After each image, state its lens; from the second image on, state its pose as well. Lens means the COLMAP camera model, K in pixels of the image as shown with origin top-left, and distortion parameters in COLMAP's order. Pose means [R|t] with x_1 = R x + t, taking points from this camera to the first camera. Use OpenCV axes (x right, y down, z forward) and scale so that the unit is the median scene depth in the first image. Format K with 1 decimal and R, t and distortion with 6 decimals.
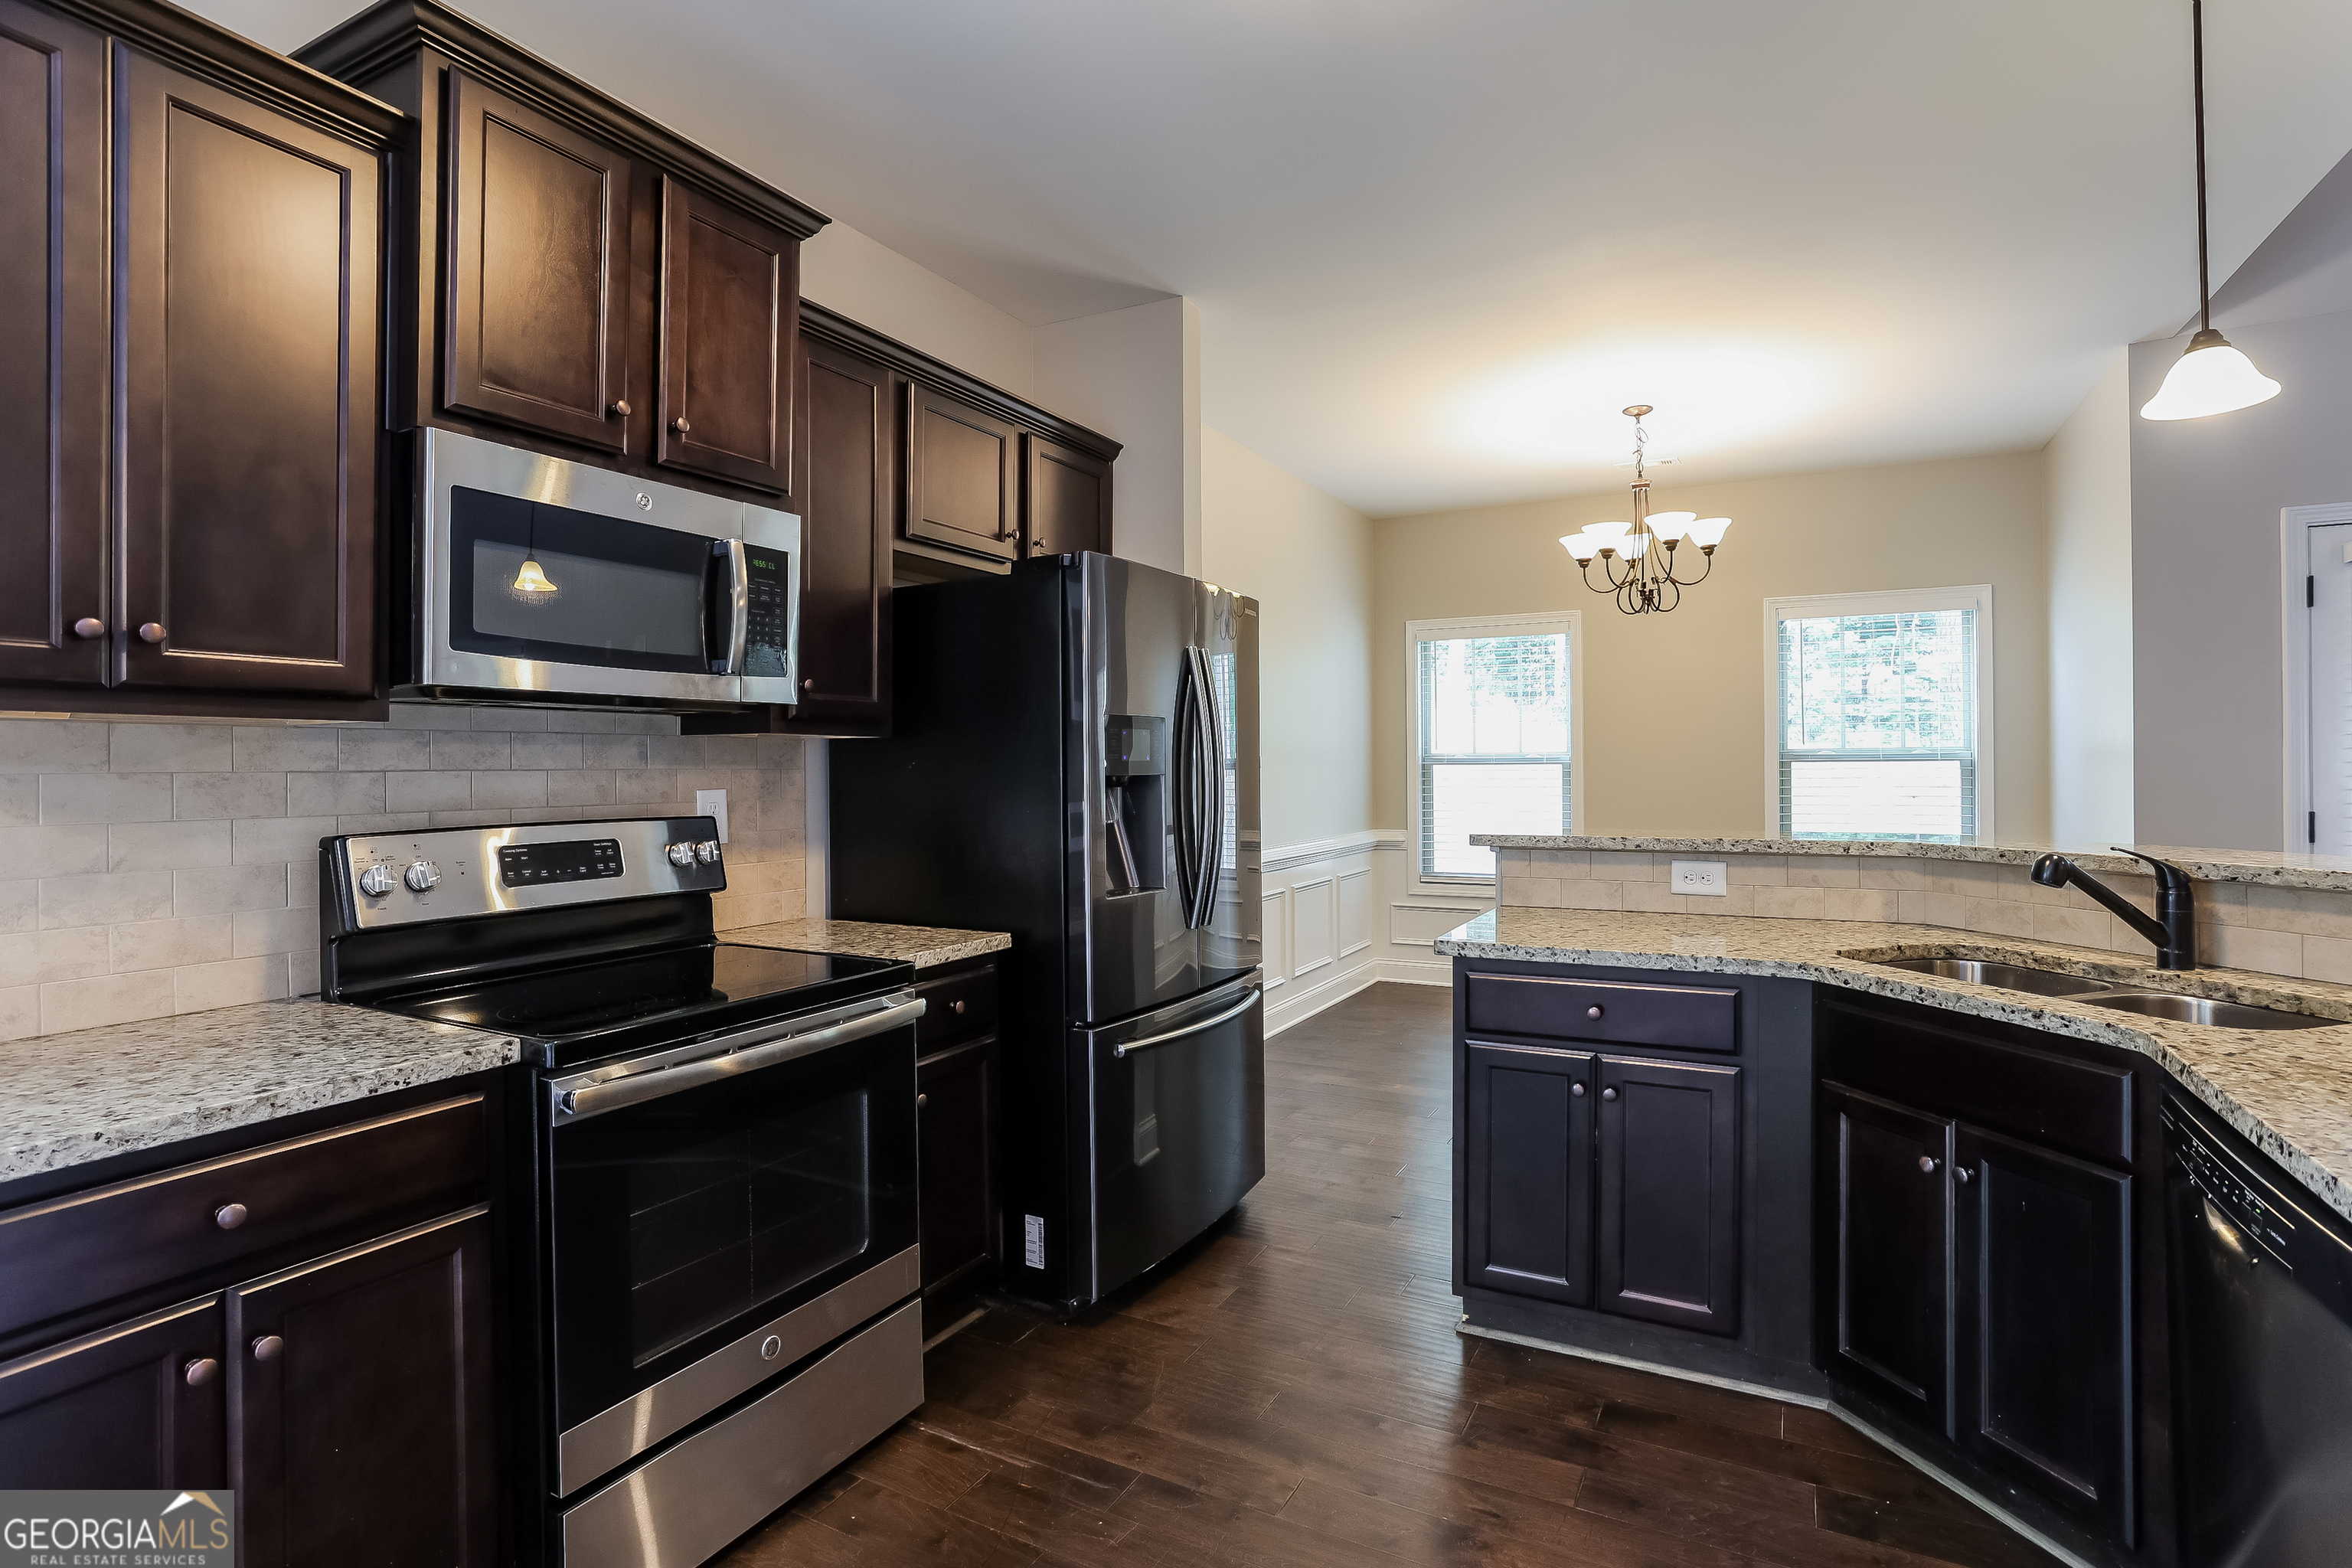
lens RADIAL K [[1143.6, 0, 1171.3], [0, 1143.6, 764.7], [0, 0, 1]] dist [0.002000, 0.000951]
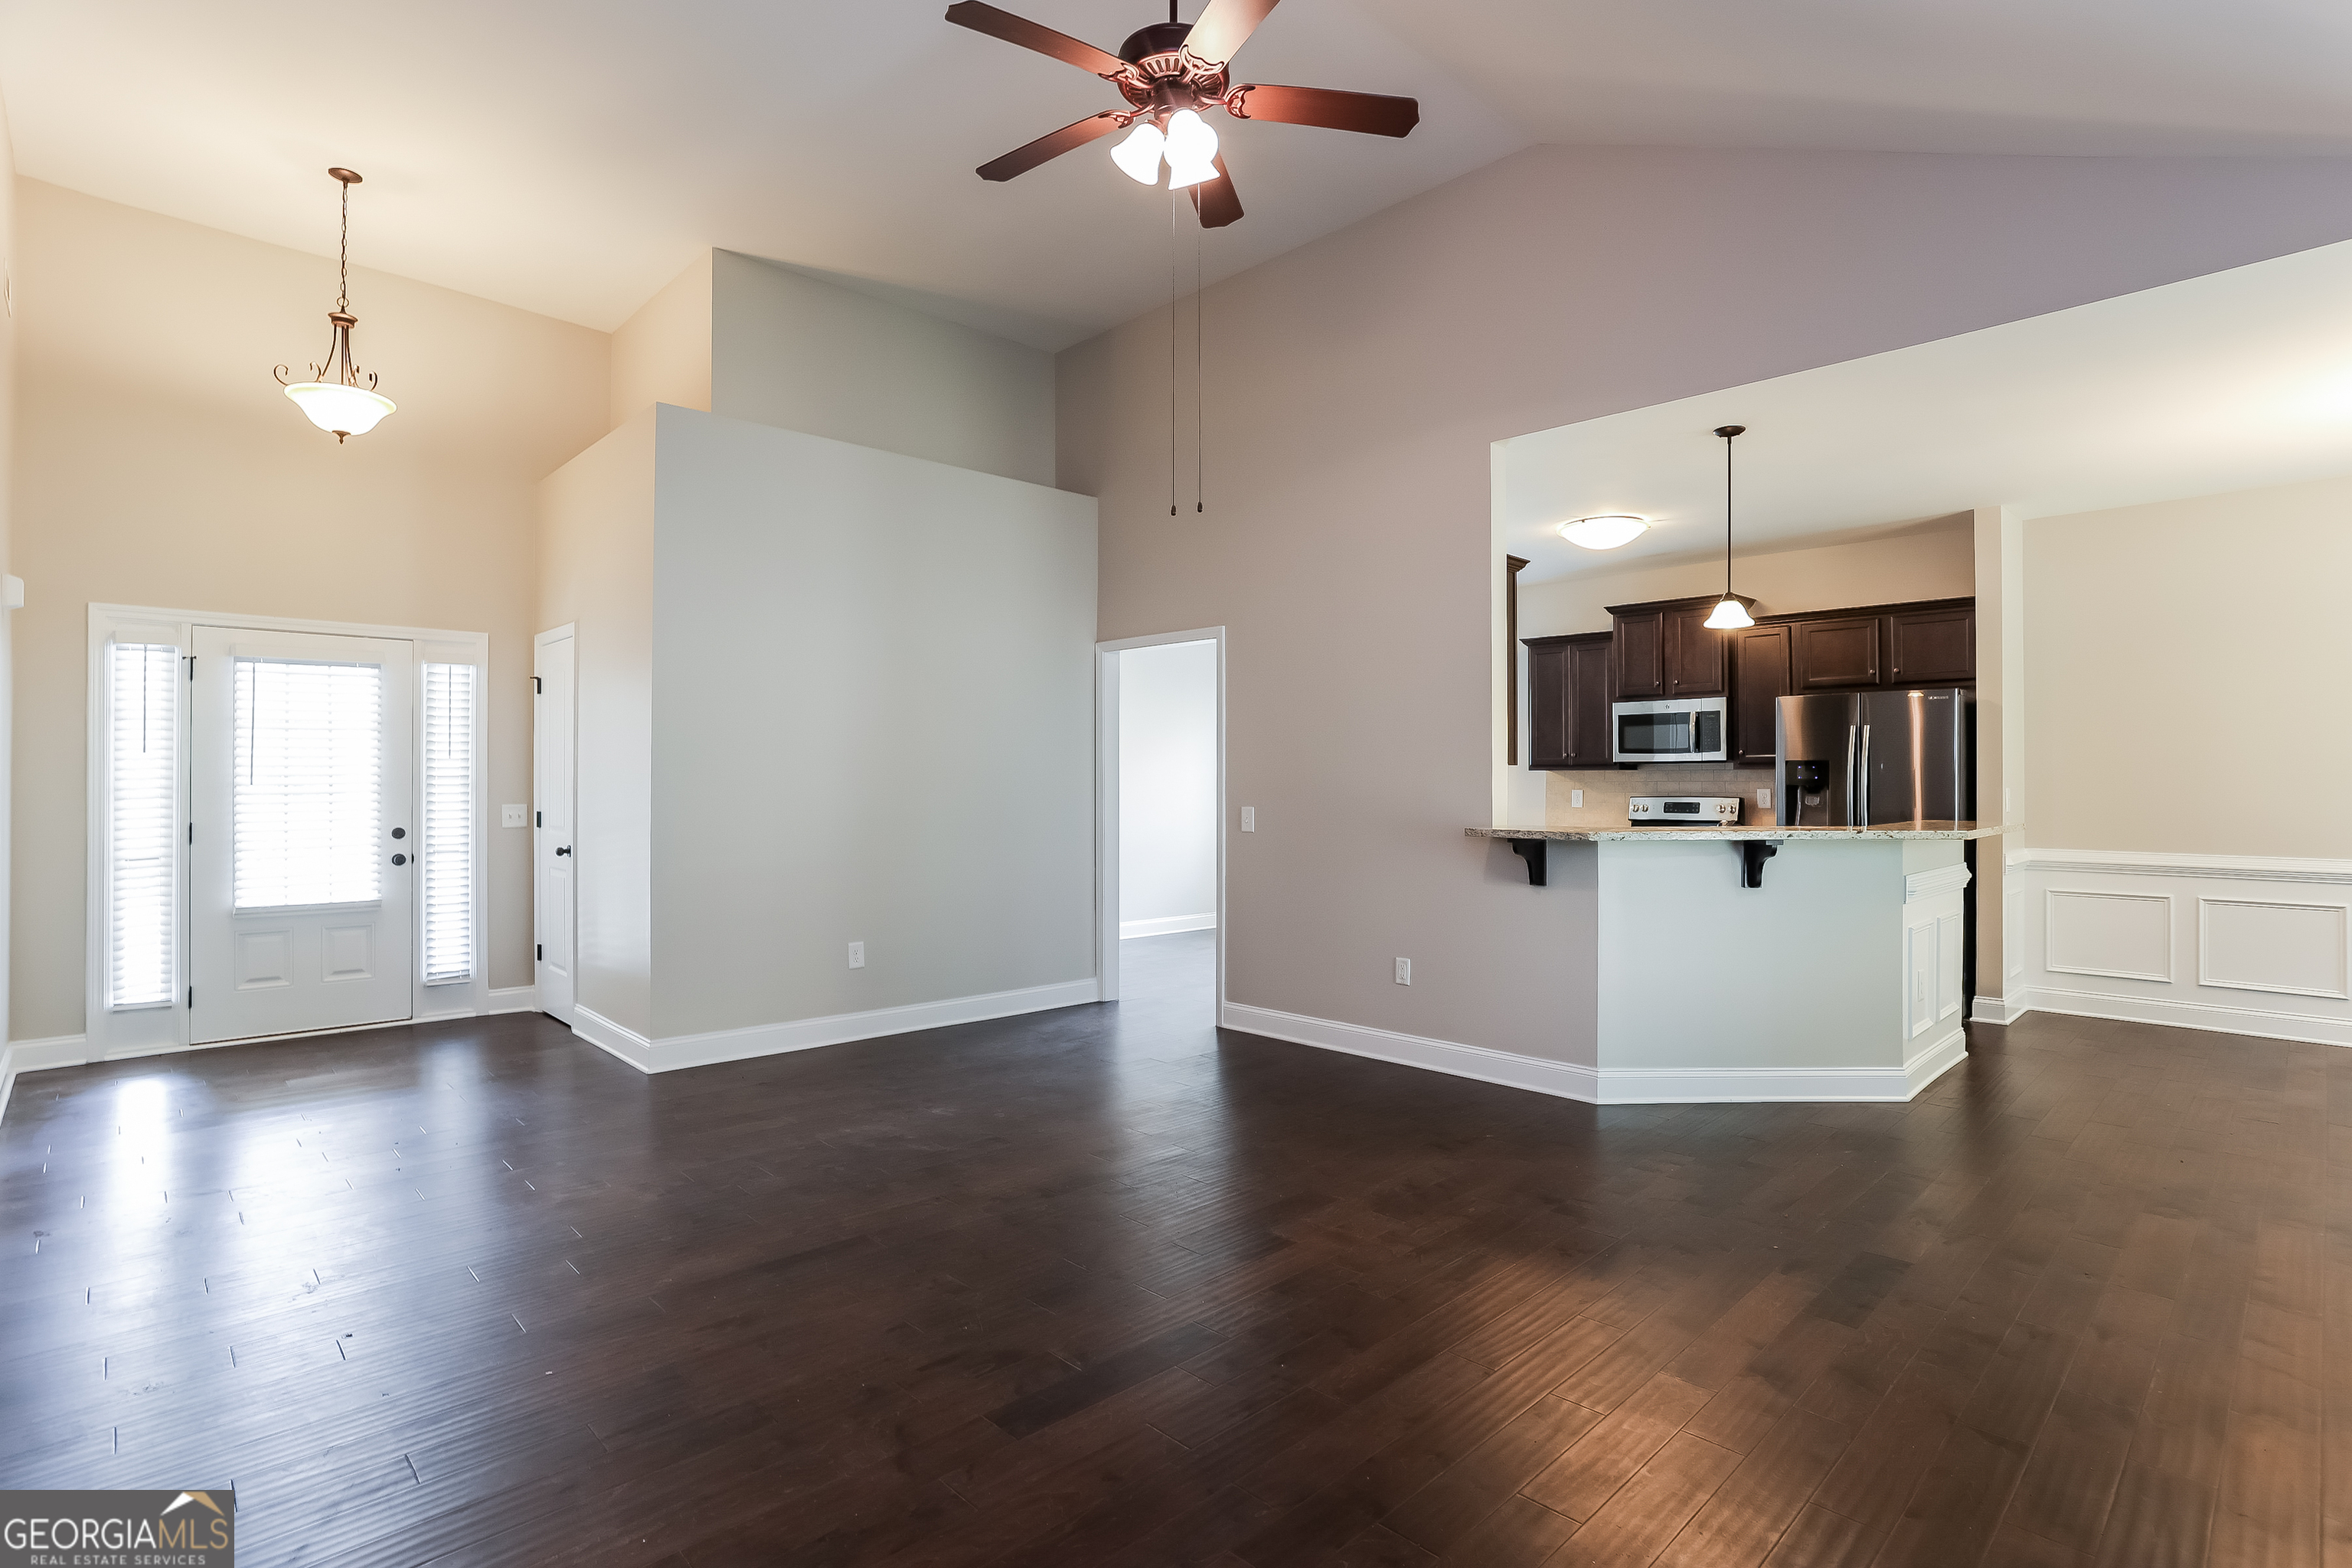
lens RADIAL K [[1123.8, 0, 1166.0], [0, 1123.8, 772.6], [0, 0, 1]] dist [-0.061235, 0.000098]
pose [[-0.296395, -0.001432, -0.955064, 1.797210], [0.009553, 0.999944, -0.004464, -0.012503], [0.955018, -0.010446, -0.296365, 0.292735]]
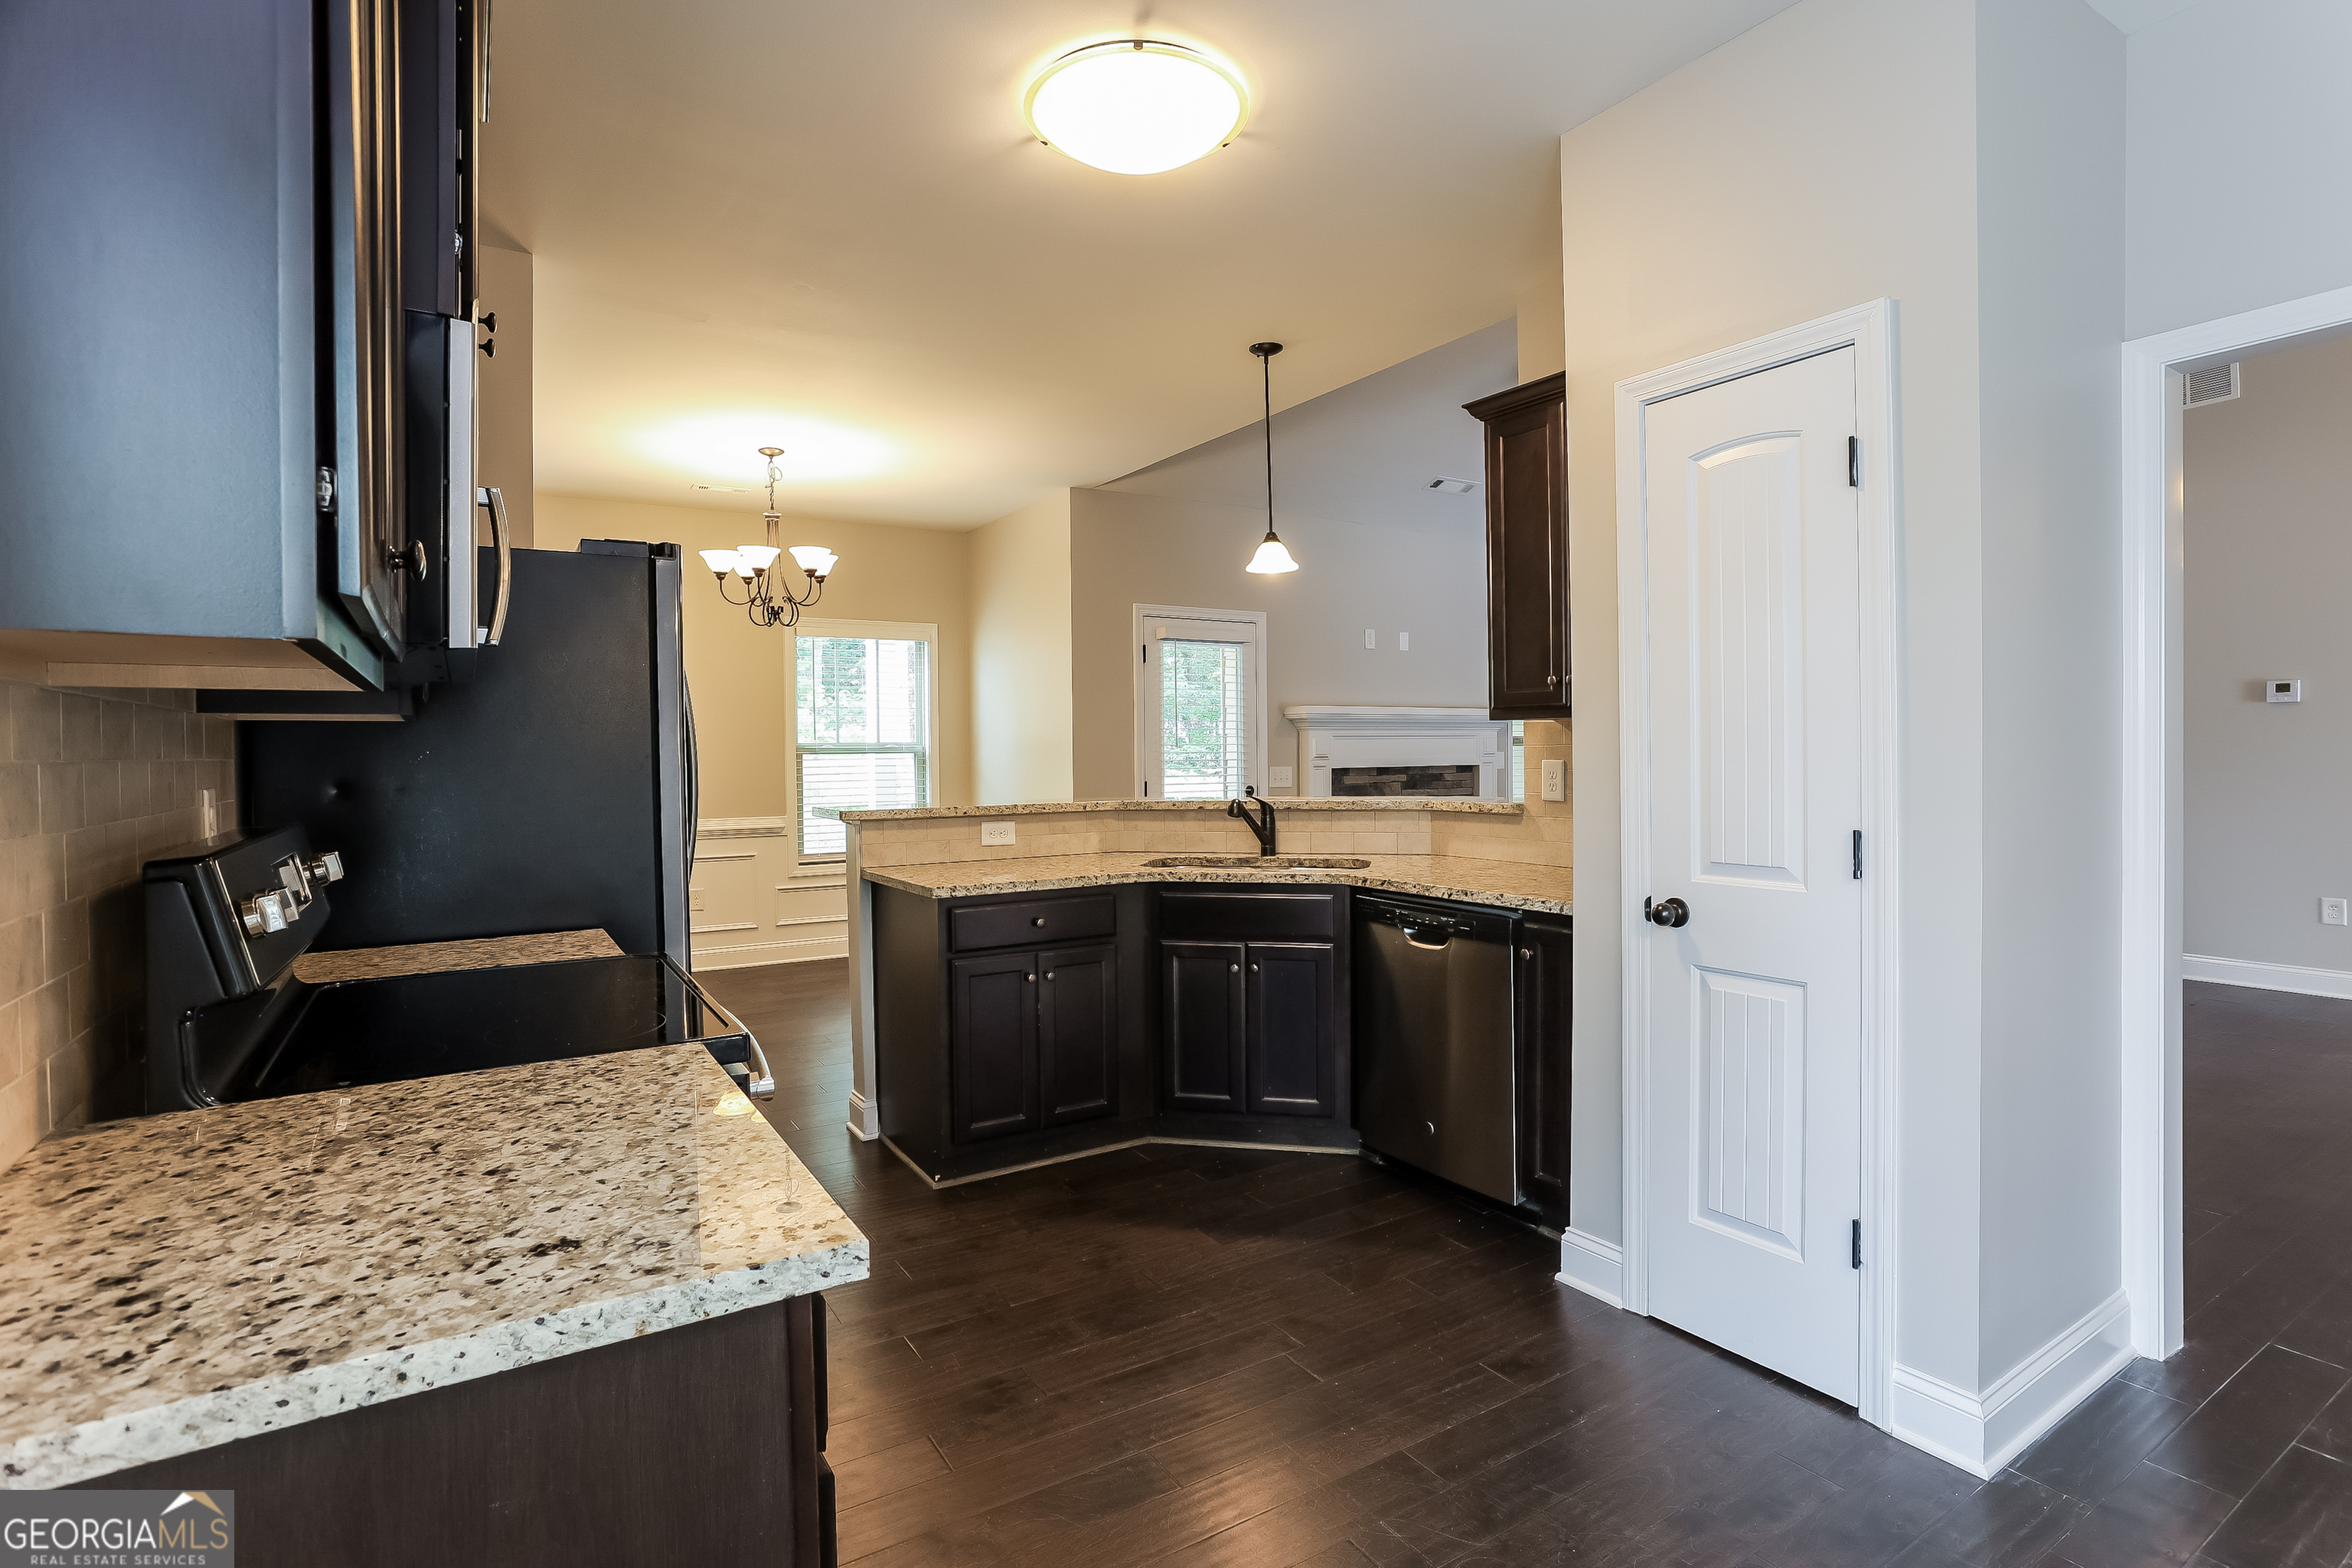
lens RADIAL K [[1123.8, 0, 1166.0], [0, 1123.8, 772.6], [0, 0, 1]] dist [-0.061235, 0.000098]
pose [[0.506926, -0.014801, 0.861863, -0.451351], [0.005423, 0.999888, 0.013982, 0.004430], [-0.861973, -0.002414, 0.506949, 0.089341]]
